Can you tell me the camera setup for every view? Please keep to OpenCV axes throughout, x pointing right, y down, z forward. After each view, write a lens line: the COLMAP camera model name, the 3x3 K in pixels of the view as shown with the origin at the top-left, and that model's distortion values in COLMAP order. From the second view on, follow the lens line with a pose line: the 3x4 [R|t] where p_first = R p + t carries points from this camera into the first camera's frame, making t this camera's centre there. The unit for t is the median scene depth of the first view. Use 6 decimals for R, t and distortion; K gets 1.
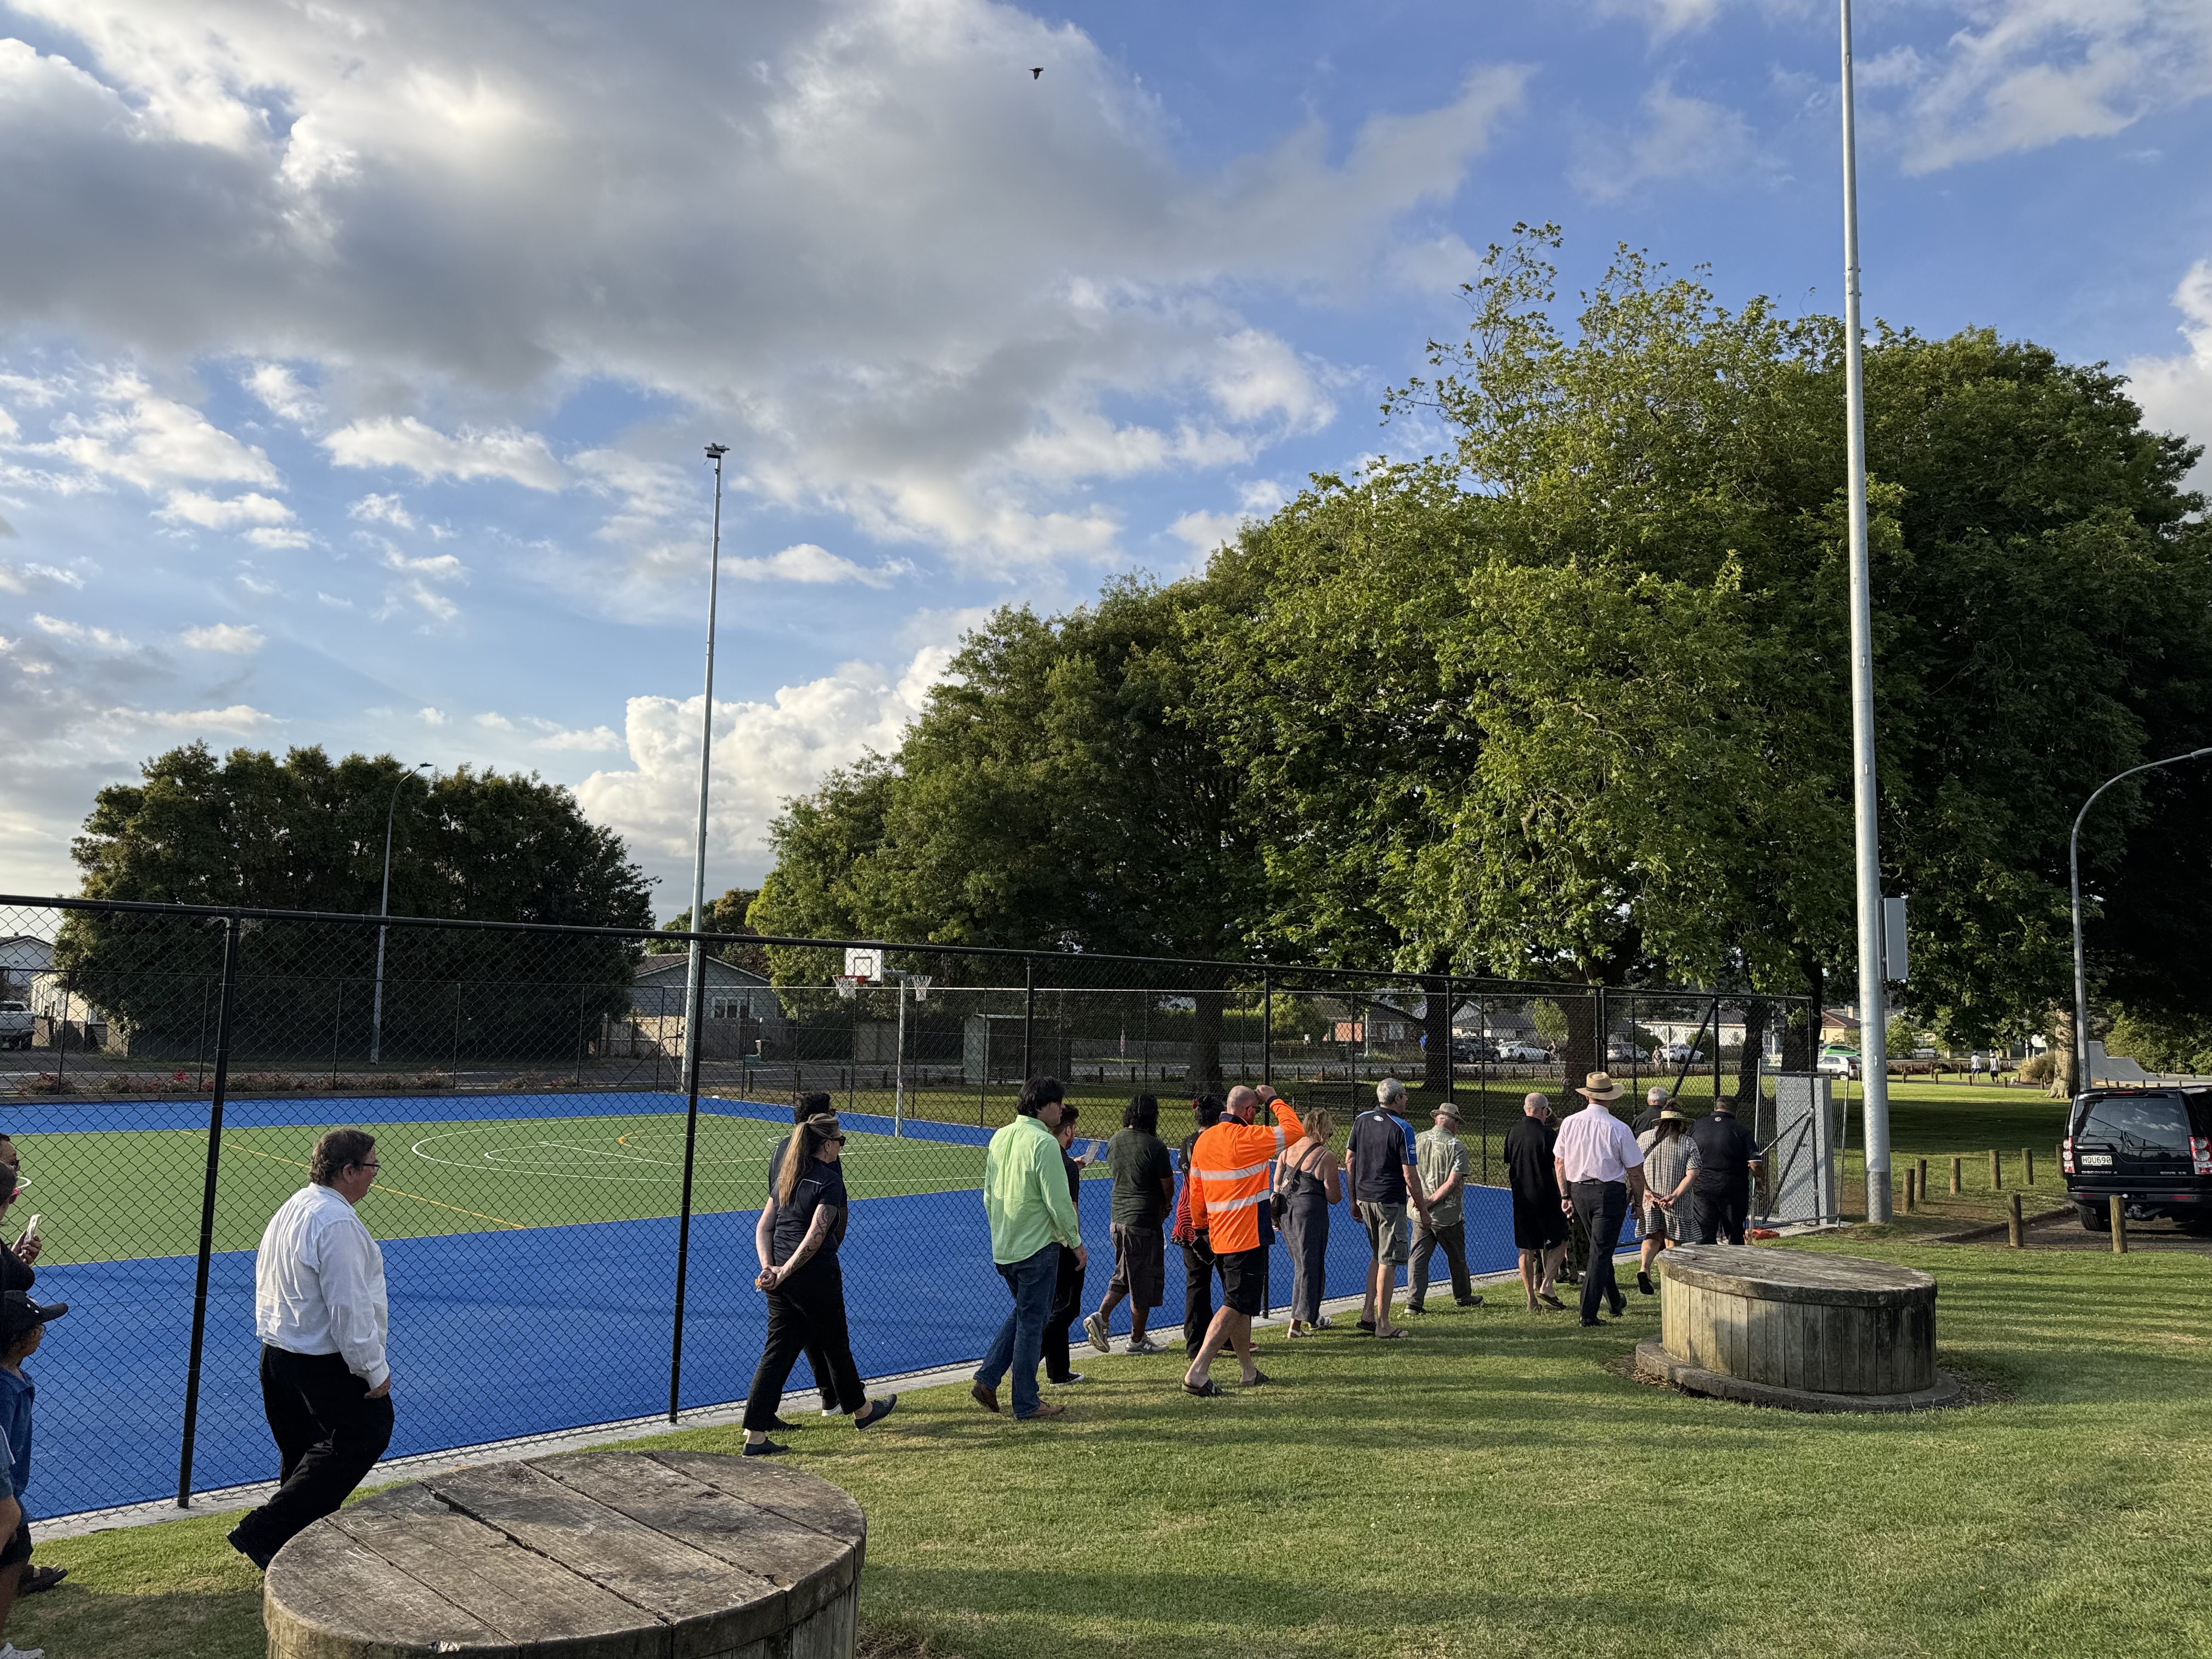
lens RADIAL K [[1571.2, 0, 1106.0], [0, 1571.2, 829.5], [0, 0, 1]] dist [-0.001526, 0.000064]
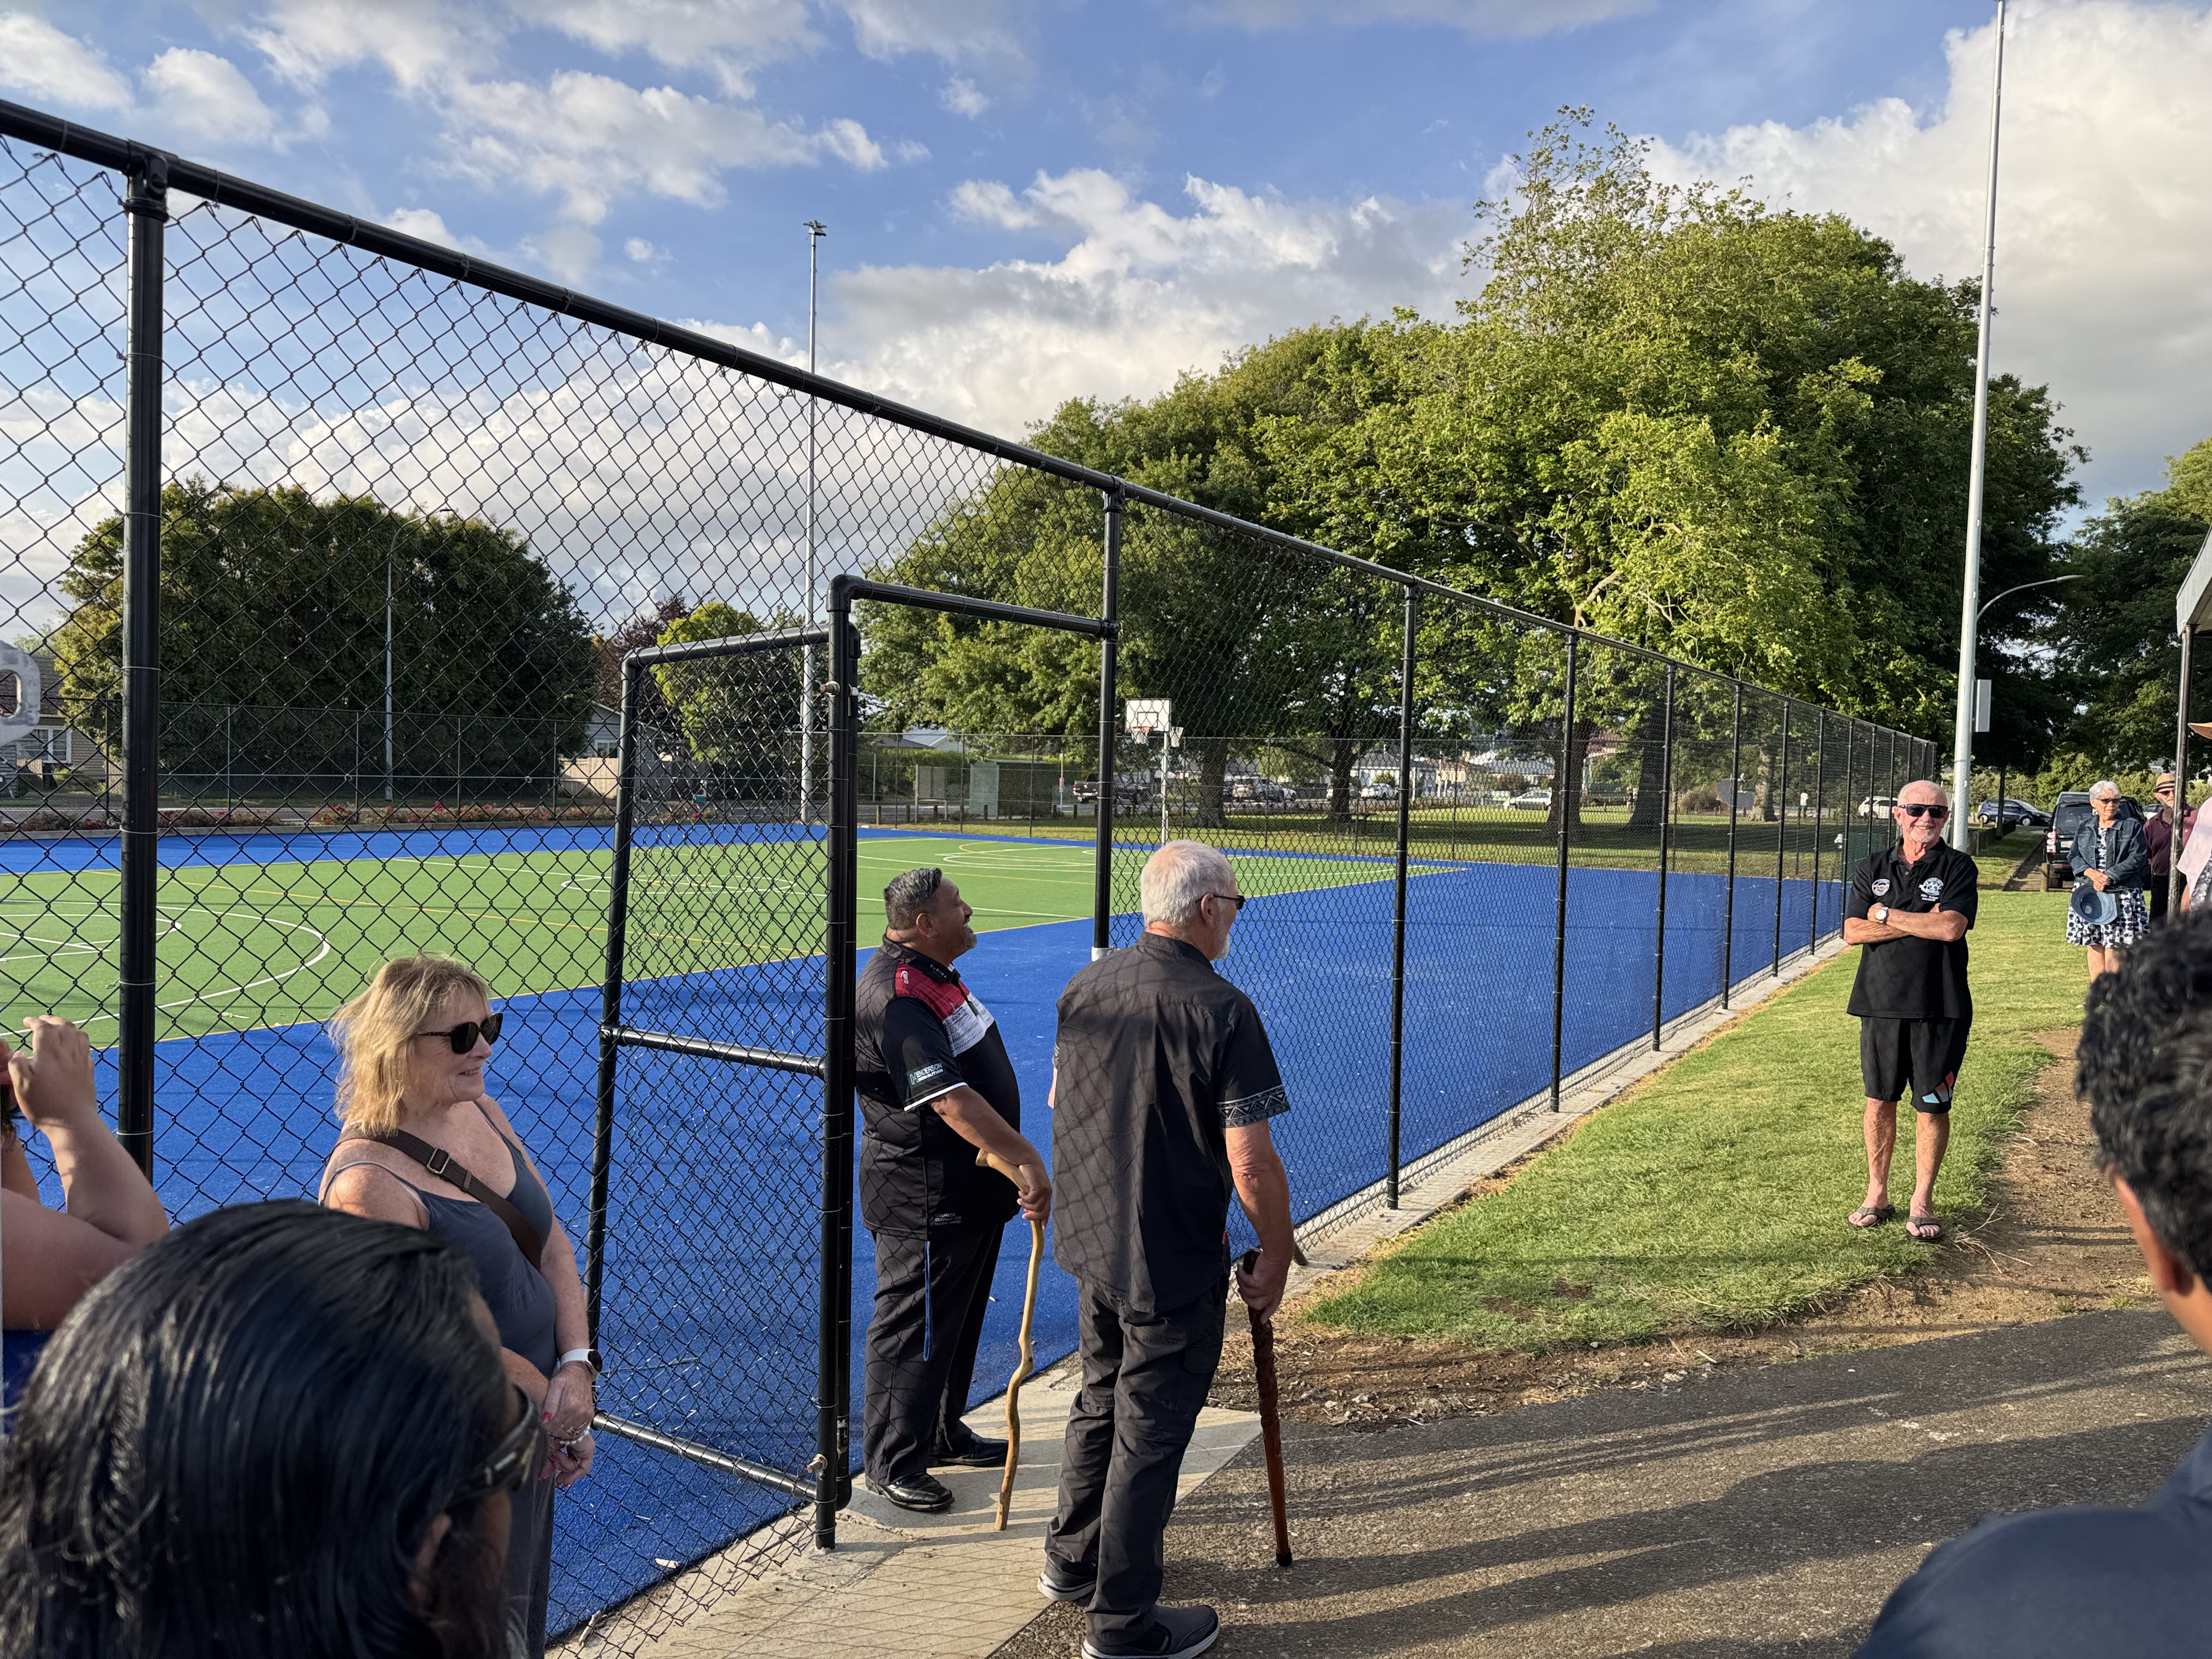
lens RADIAL K [[1571.2, 0, 1106.0], [0, 1571.2, 829.5], [0, 0, 1]] dist [-0.001526, 0.000064]
pose [[0.963789, -0.011288, 0.266426, -0.277795], [-0.031893, 0.987053, 0.157192, -0.009751], [-0.264751, -0.159997, 0.950951, -0.099807]]
